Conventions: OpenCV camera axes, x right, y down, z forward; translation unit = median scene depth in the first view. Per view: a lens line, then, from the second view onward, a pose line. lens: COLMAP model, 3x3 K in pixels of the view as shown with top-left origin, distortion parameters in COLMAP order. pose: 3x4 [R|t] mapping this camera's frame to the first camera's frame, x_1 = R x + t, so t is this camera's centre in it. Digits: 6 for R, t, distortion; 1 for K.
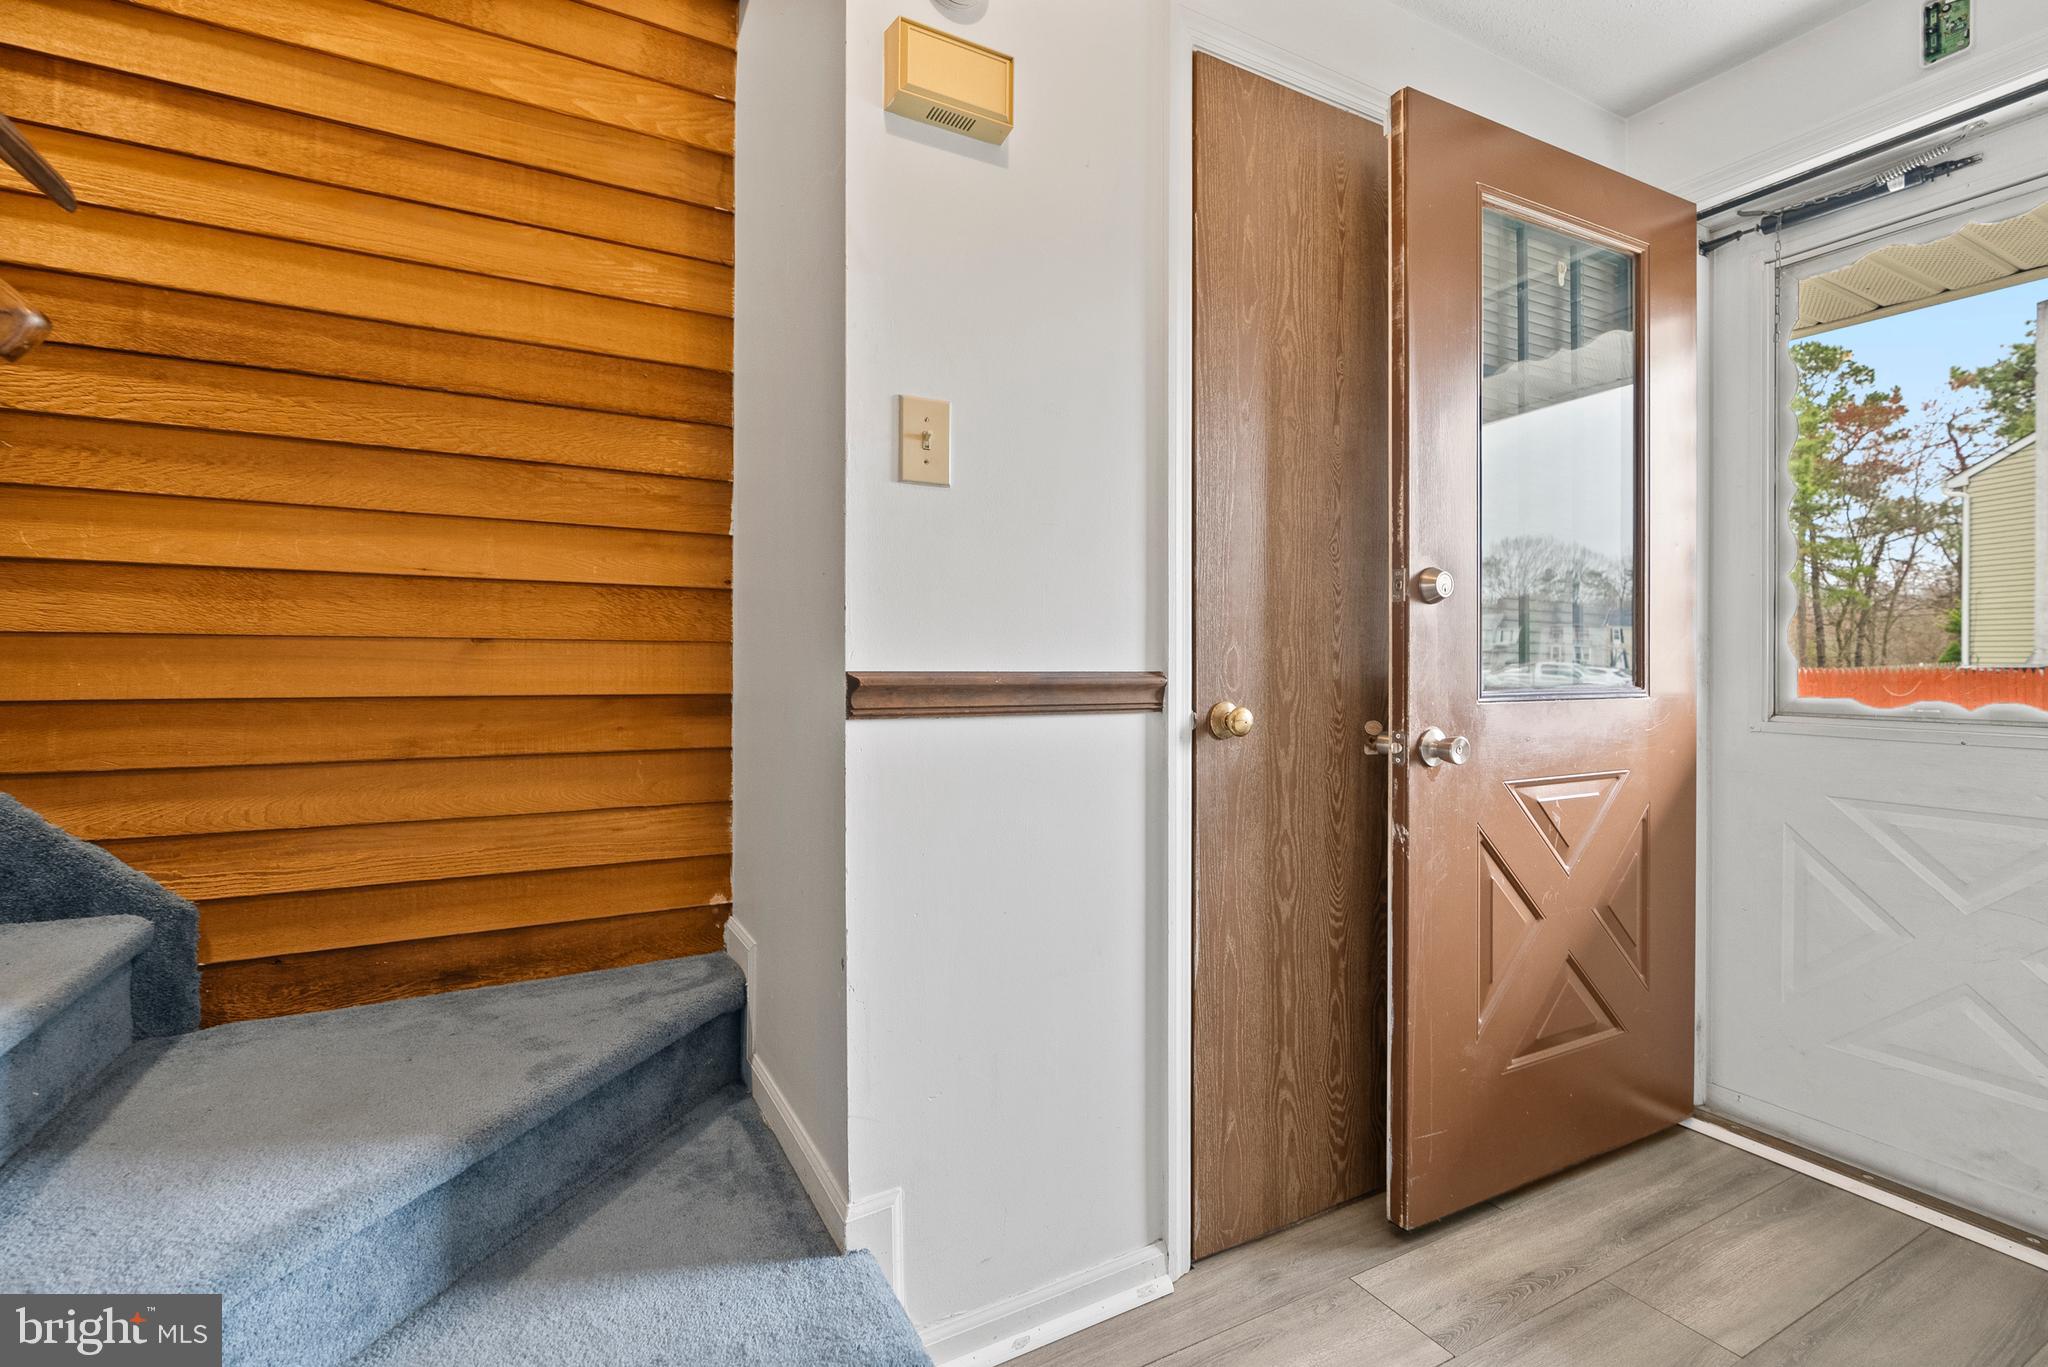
lens RADIAL K [[928.1, 0, 1025.1], [0, 928.1, 673.7], [0, 0, 1]] dist [-0.010526, 0.004269]
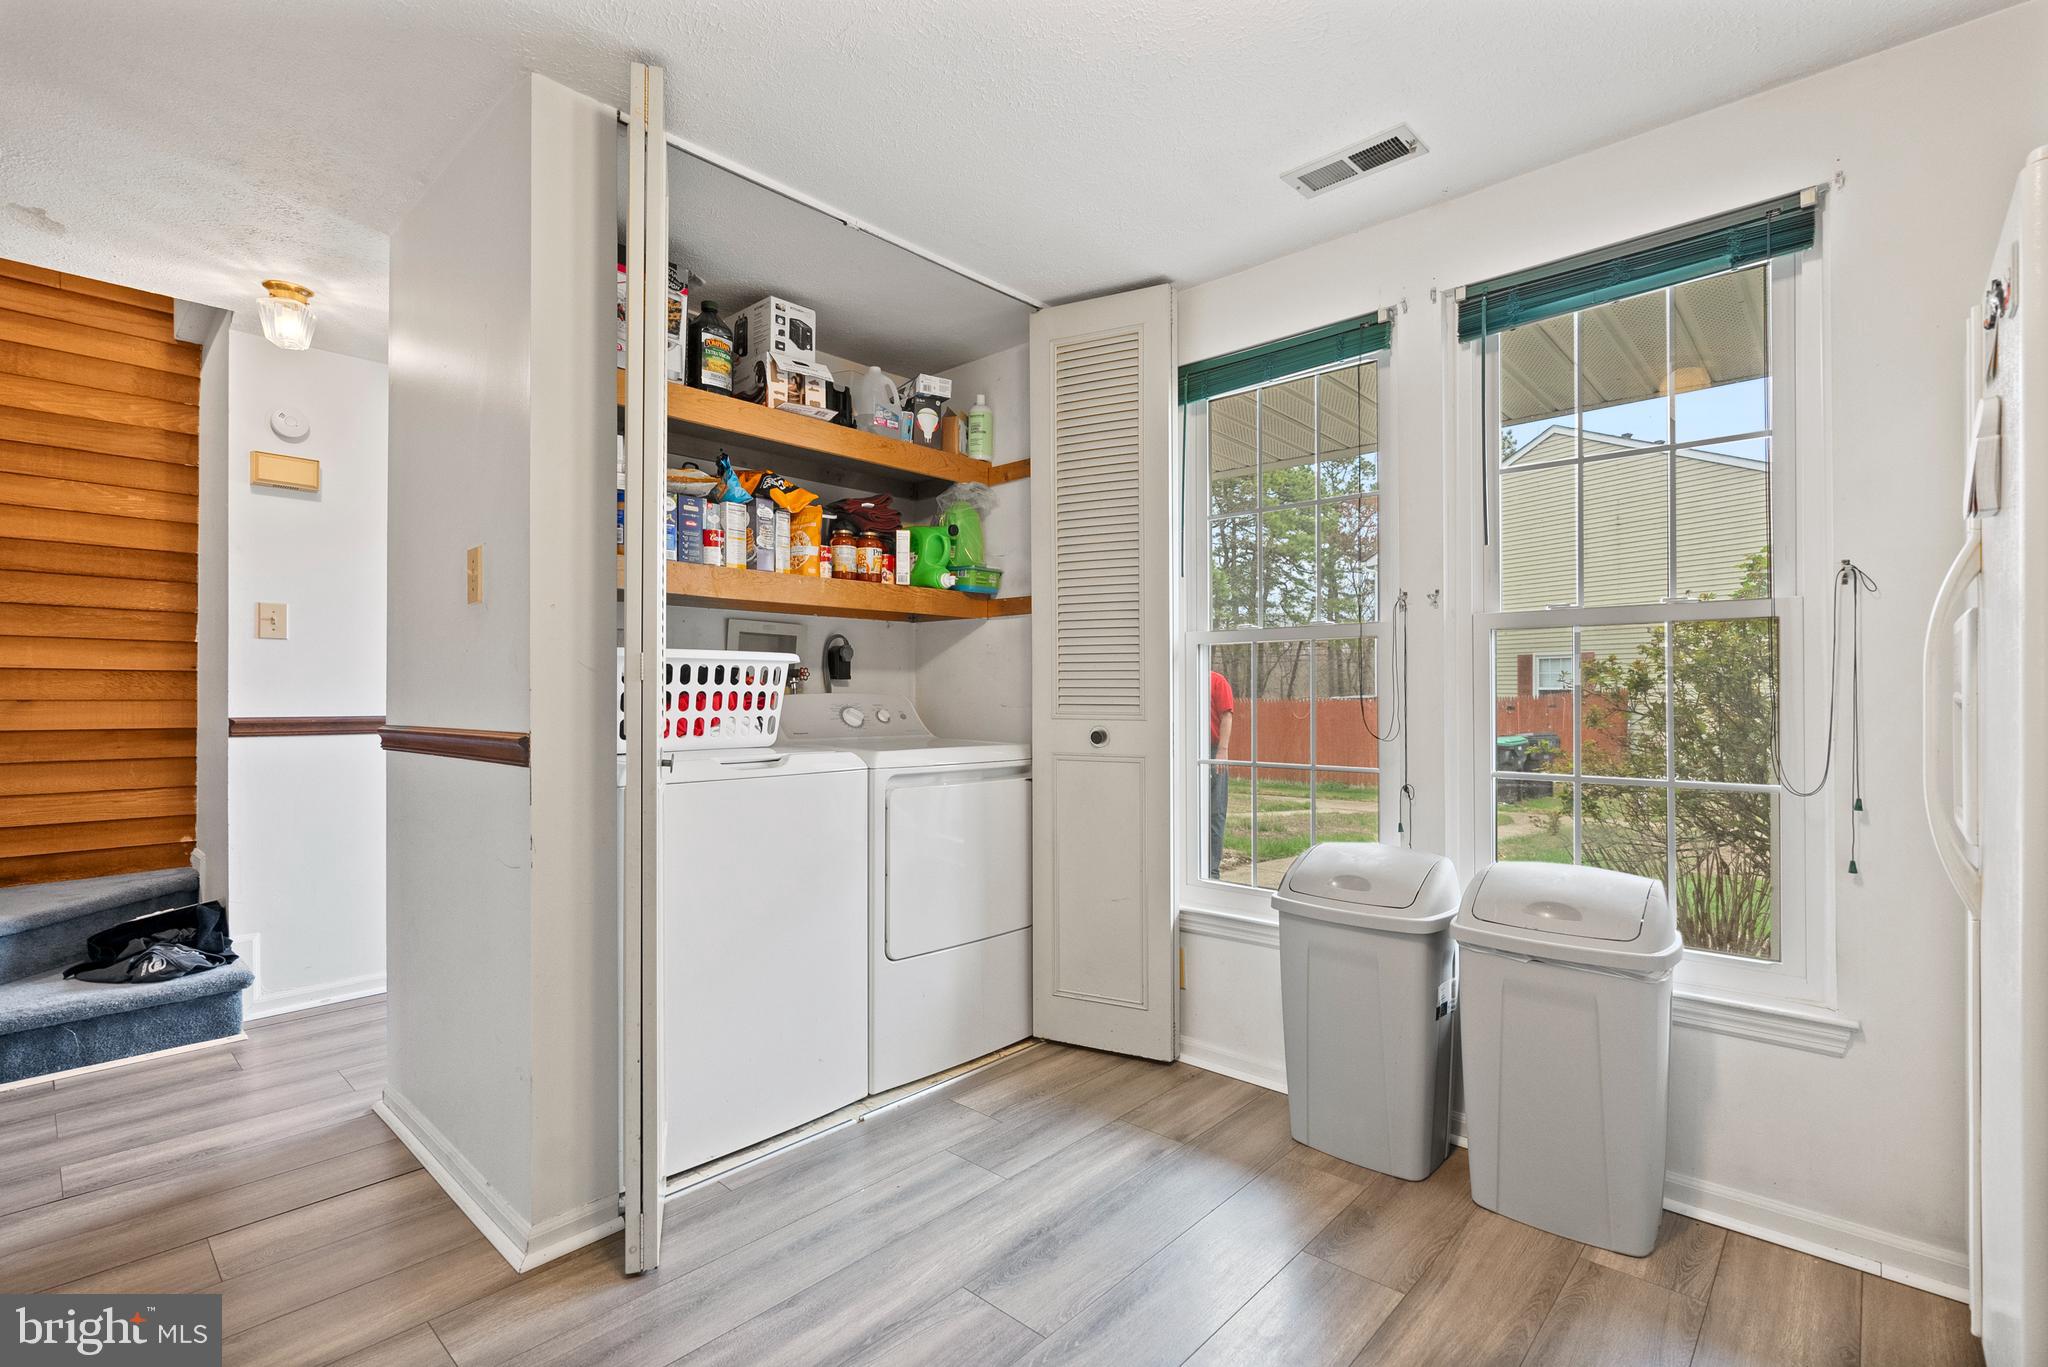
lens RADIAL K [[928.1, 0, 1029.4], [0, 928.1, 694.2], [0, 0, 1]] dist [-0.010526, 0.004269]
pose [[0.943168, -0.002584, 0.332307, 0.664154], [0.005653, 0.999950, -0.008269, -0.021610], [-0.332269, 0.009677, 0.943135, -1.339243]]
